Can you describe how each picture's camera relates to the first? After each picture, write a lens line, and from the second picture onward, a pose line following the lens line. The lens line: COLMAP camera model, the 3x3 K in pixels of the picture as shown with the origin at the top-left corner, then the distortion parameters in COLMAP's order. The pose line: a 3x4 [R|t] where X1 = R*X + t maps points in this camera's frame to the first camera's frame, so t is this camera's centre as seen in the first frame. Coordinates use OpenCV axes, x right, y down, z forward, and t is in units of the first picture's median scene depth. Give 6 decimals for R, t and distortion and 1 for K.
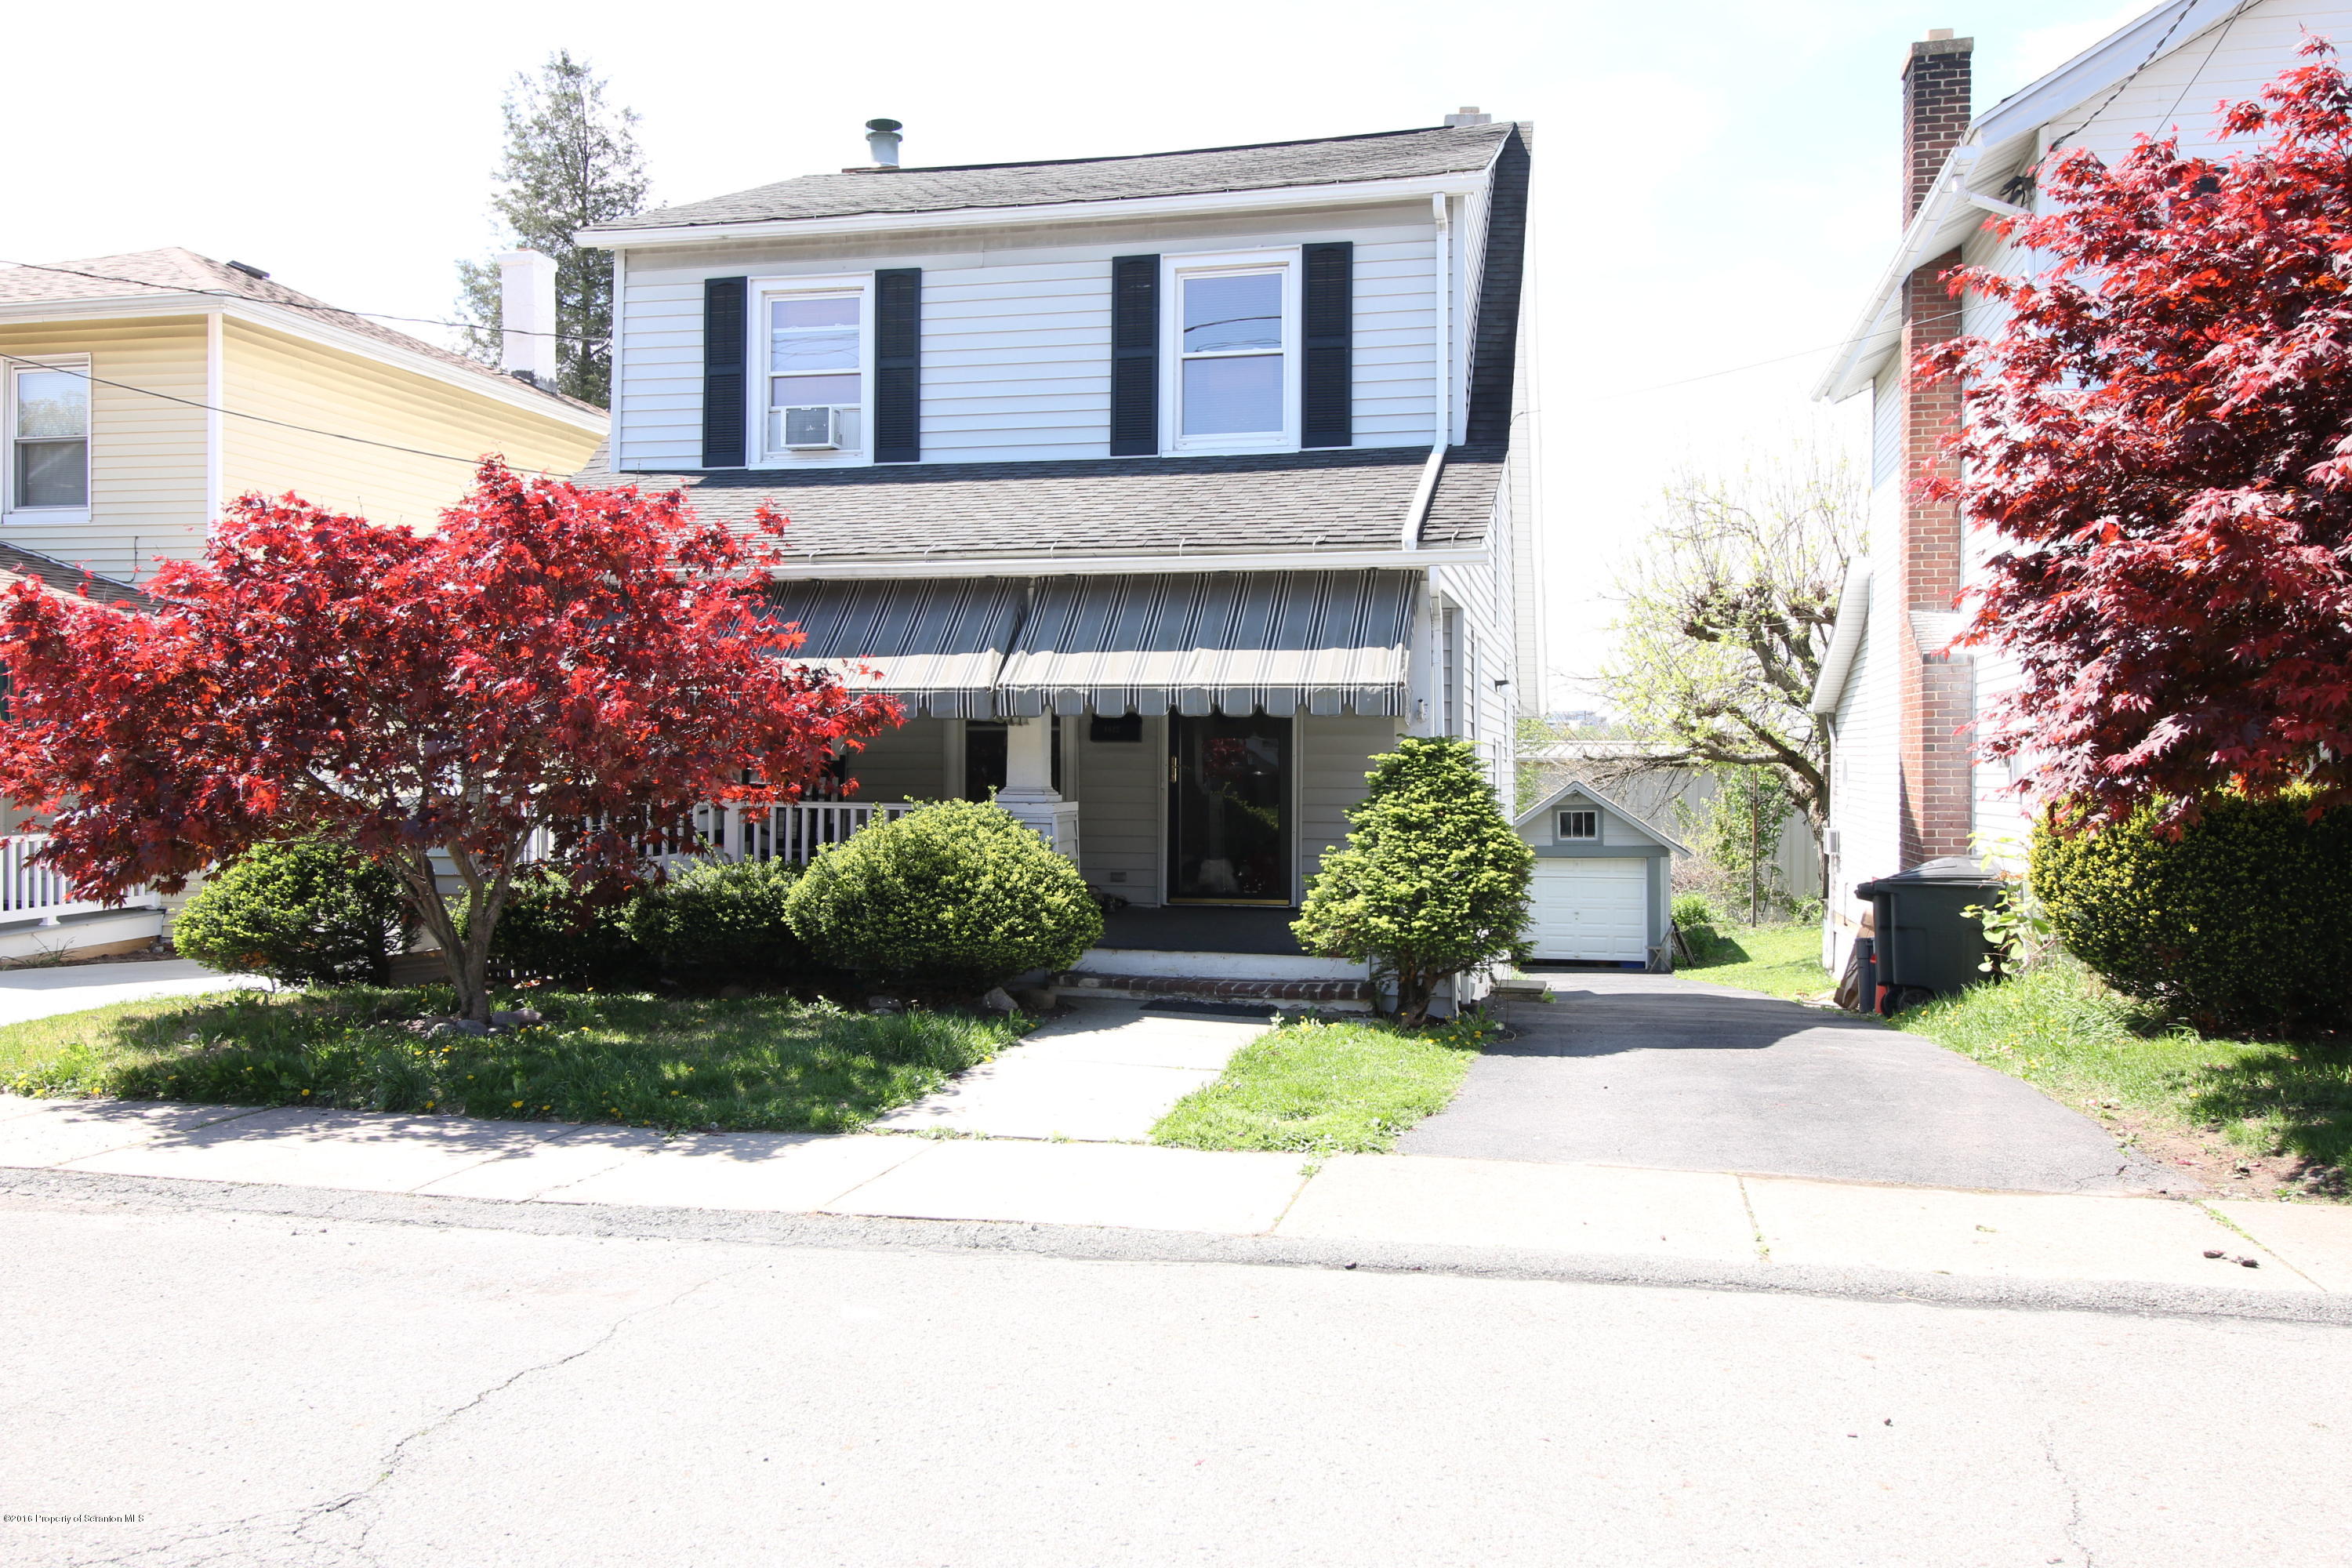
lens RADIAL K [[1814.7, 0, 1182.2], [0, 1814.7, 784.4], [0, 0, 1]] dist [0.015530, -0.011171]
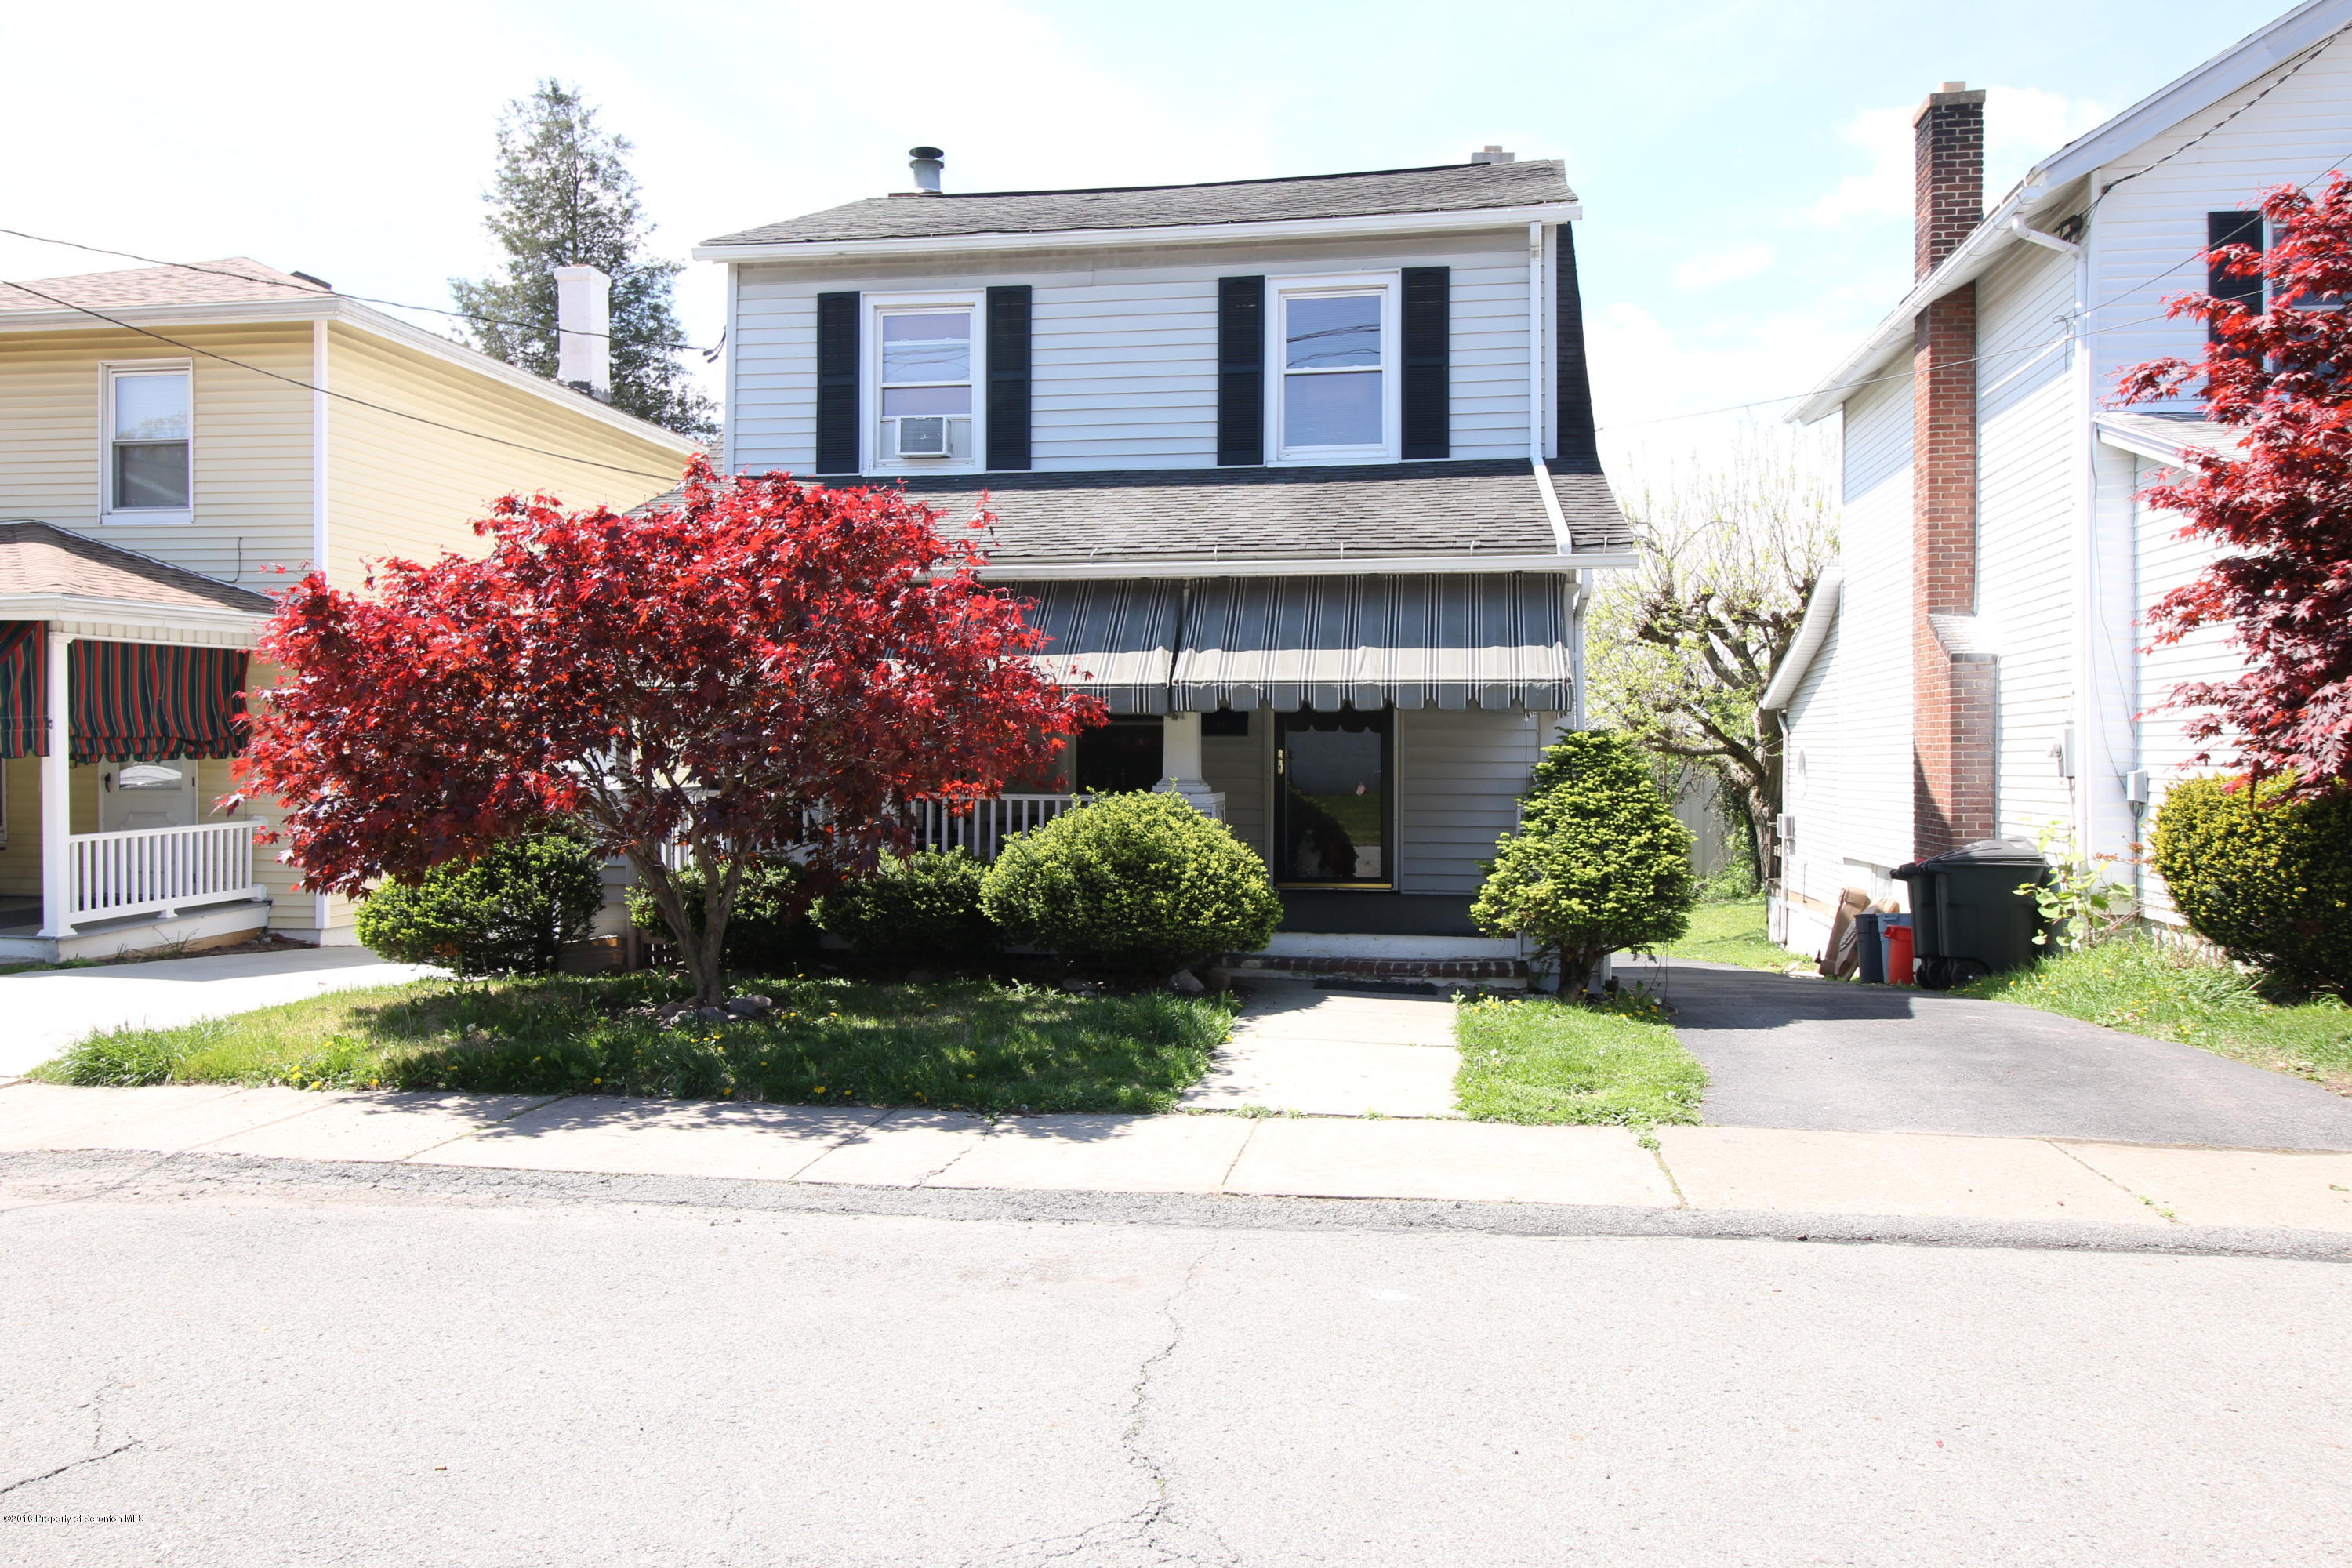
lens RADIAL K [[1677.2, 0, 1177.5], [0, 1677.2, 777.7], [0, 0, 1]] dist [0.011829, -0.010232]
pose [[0.997951, -0.003615, 0.063884, -0.155926], [0.003577, 0.999993, 0.000710, 0.000307], [-0.063887, -0.000480, 0.997957, 0.031586]]
